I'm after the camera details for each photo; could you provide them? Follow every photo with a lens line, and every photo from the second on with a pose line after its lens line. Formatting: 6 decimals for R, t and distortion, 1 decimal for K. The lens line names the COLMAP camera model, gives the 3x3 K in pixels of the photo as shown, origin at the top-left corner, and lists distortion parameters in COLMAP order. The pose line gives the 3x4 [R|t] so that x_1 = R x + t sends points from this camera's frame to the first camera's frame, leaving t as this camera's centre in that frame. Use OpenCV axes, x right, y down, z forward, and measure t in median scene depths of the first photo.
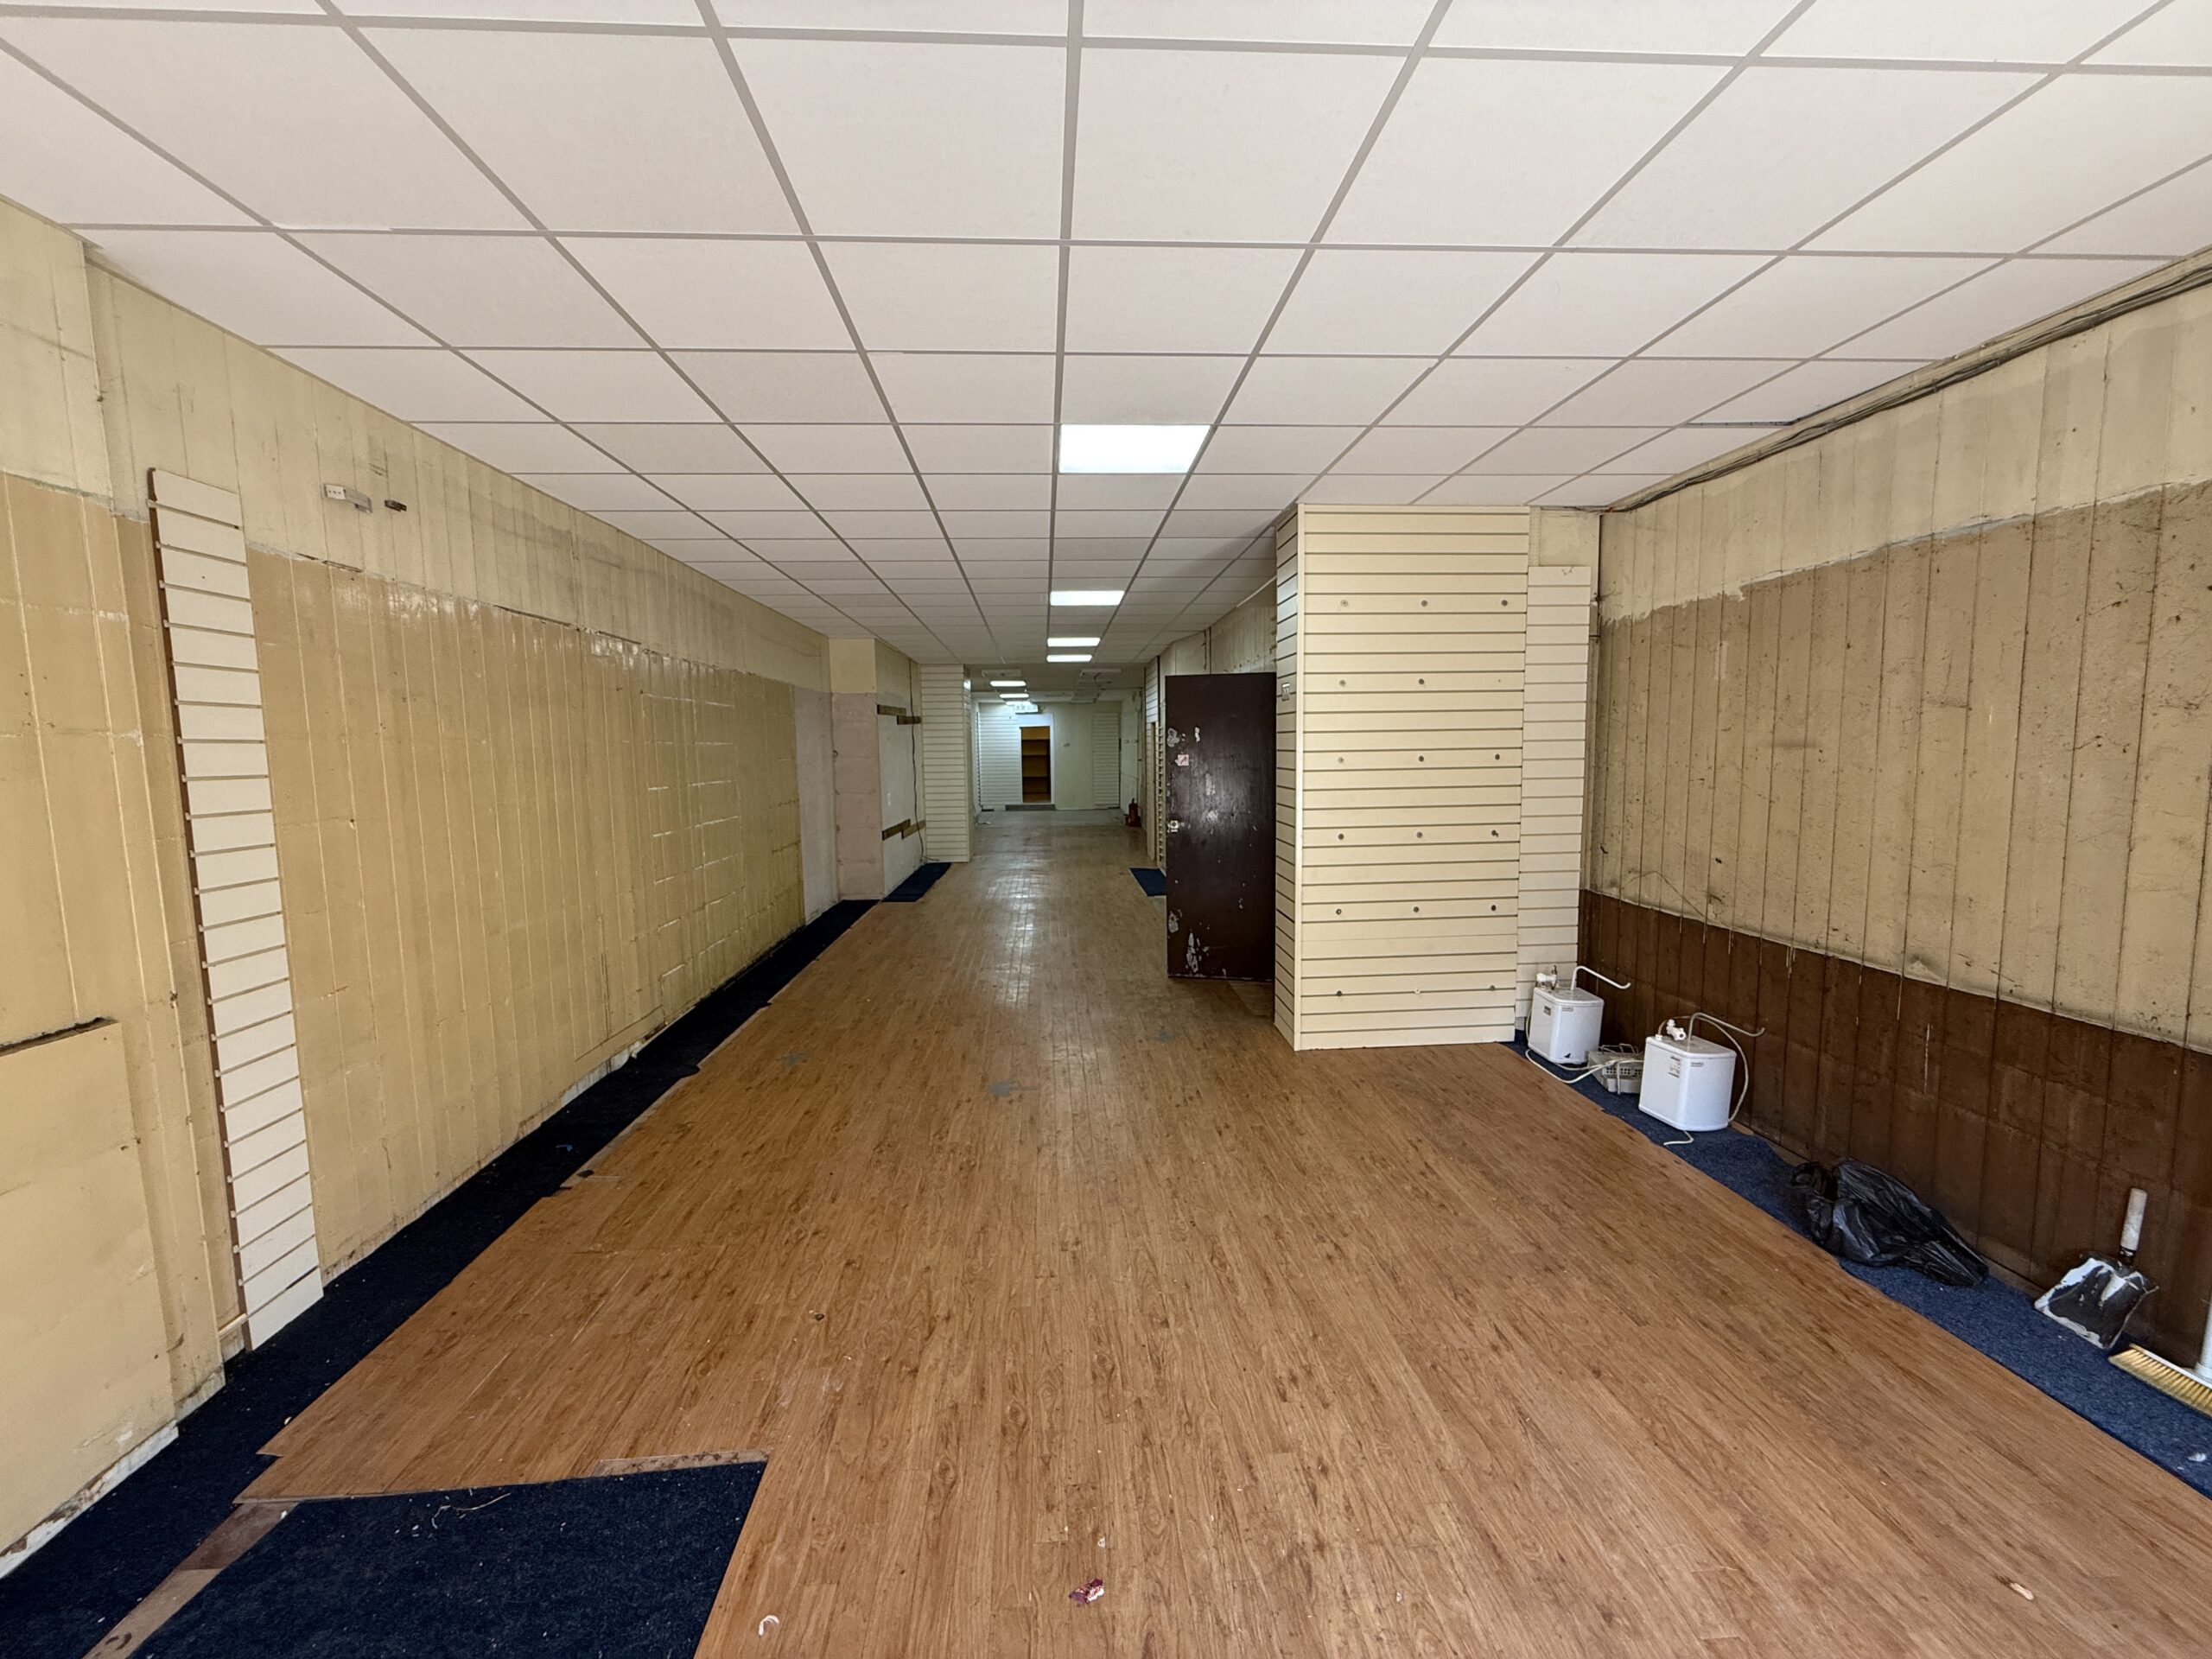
lens RADIAL K [[878.8, 0, 1100.1], [0, 878.8, 830.1], [0, 0, 1]] dist [0.000862, -0.000259]
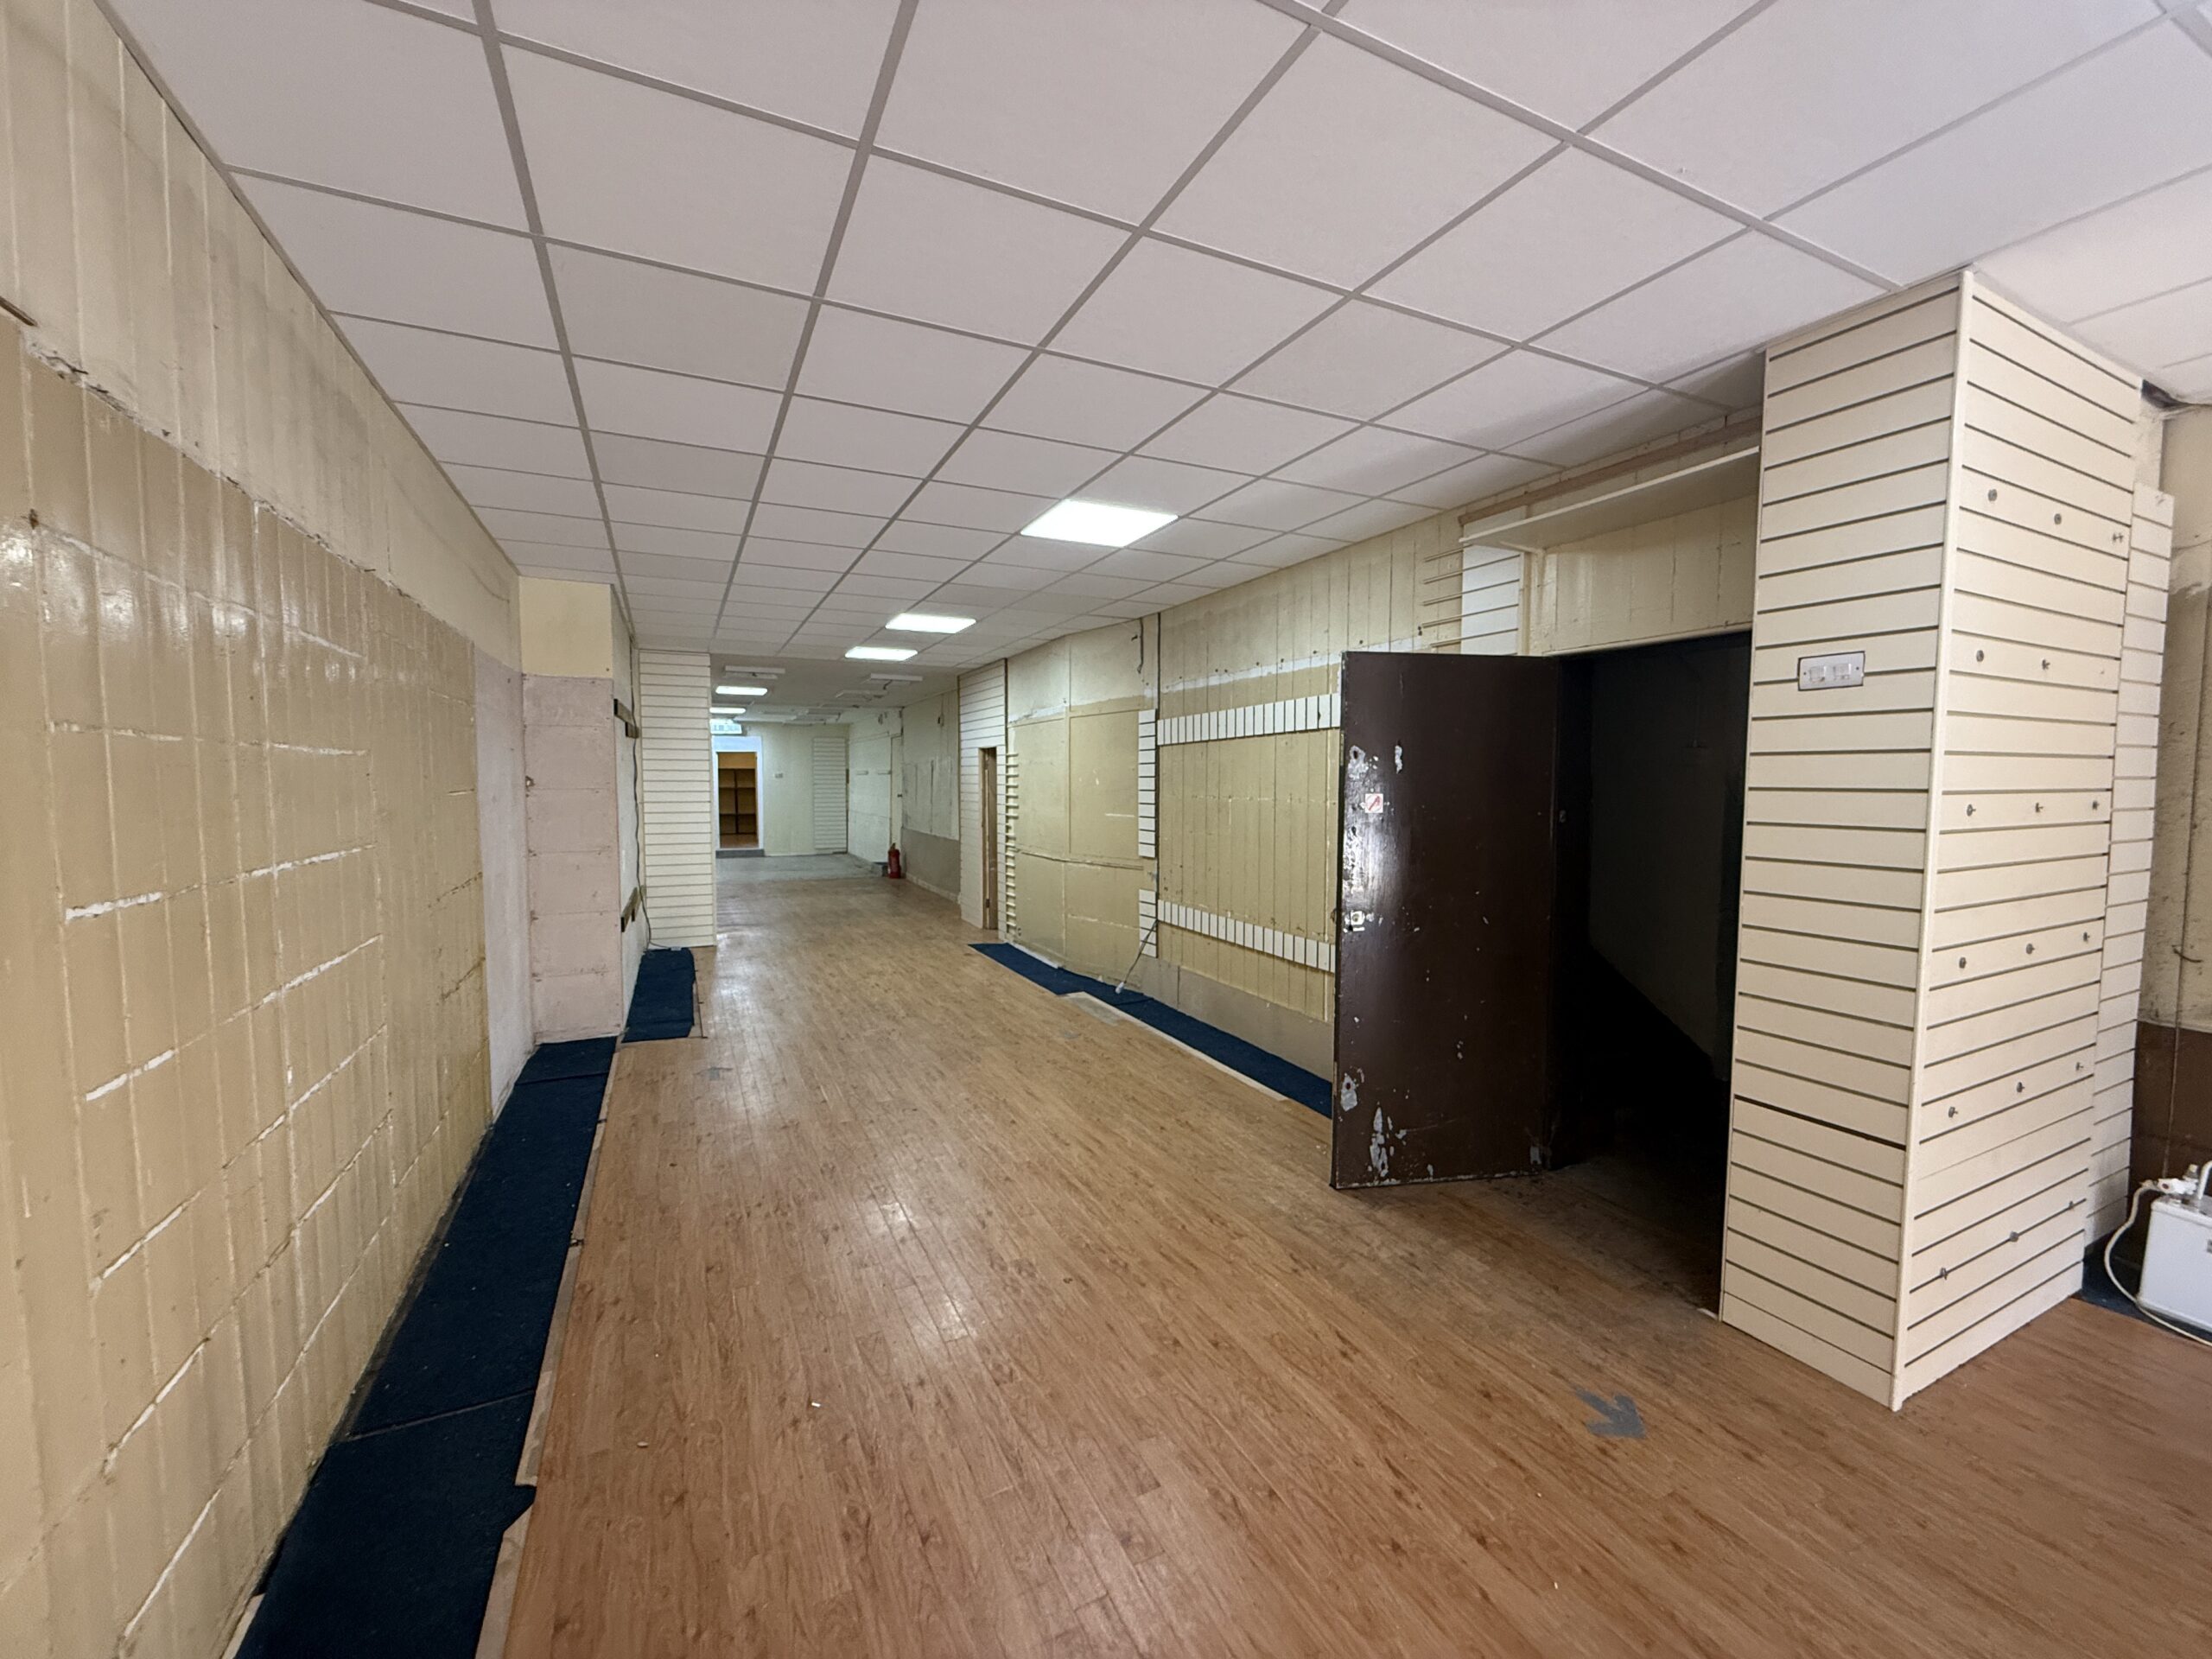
lens RADIAL K [[878.8, 0, 1100.1], [0, 878.8, 830.1], [0, 0, 1]] dist [0.000862, -0.000259]
pose [[0.924304, -0.006273, 0.381606, -0.482533], [0.021402, 0.999144, -0.035415, -0.079365], [-0.381057, 0.040901, 0.923646, 0.940830]]
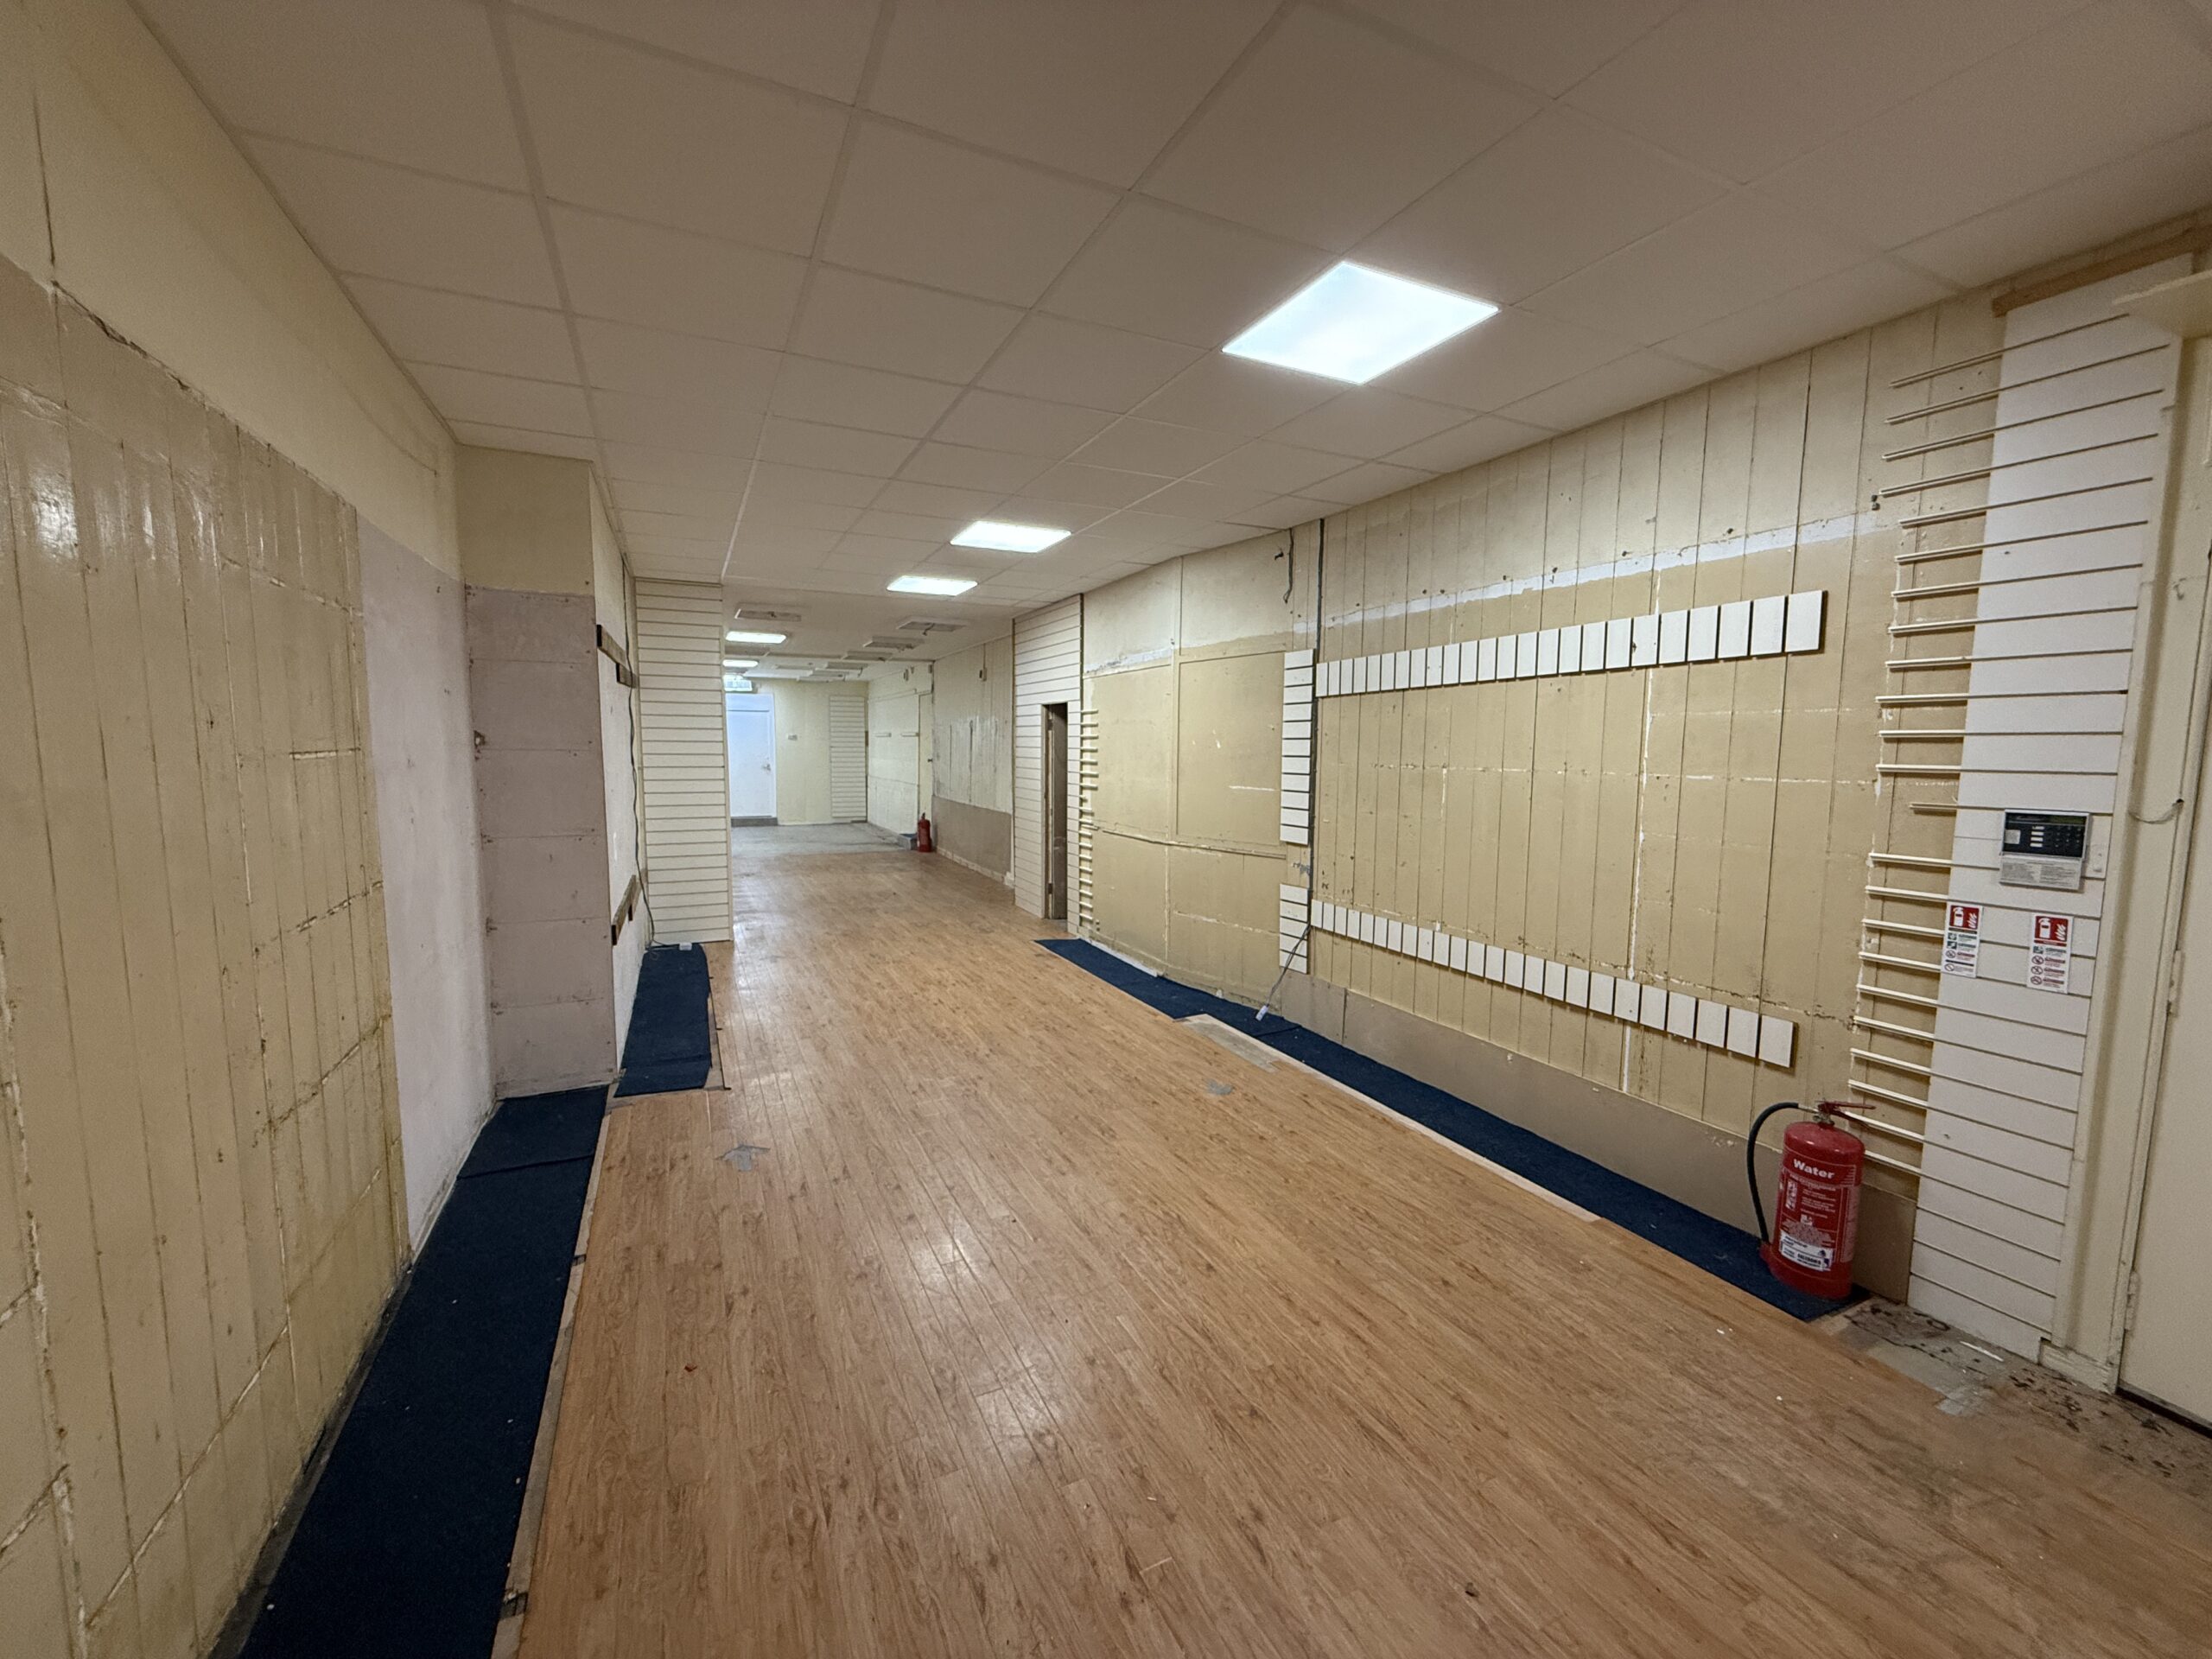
lens RADIAL K [[878.8, 0, 1100.1], [0, 878.8, 830.1], [0, 0, 1]] dist [0.000862, -0.000259]
pose [[0.926051, -0.015420, 0.377083, -0.514510], [0.014996, 0.999879, 0.004060, -0.117847], [-0.377100, 0.001895, 0.926171, 1.413804]]
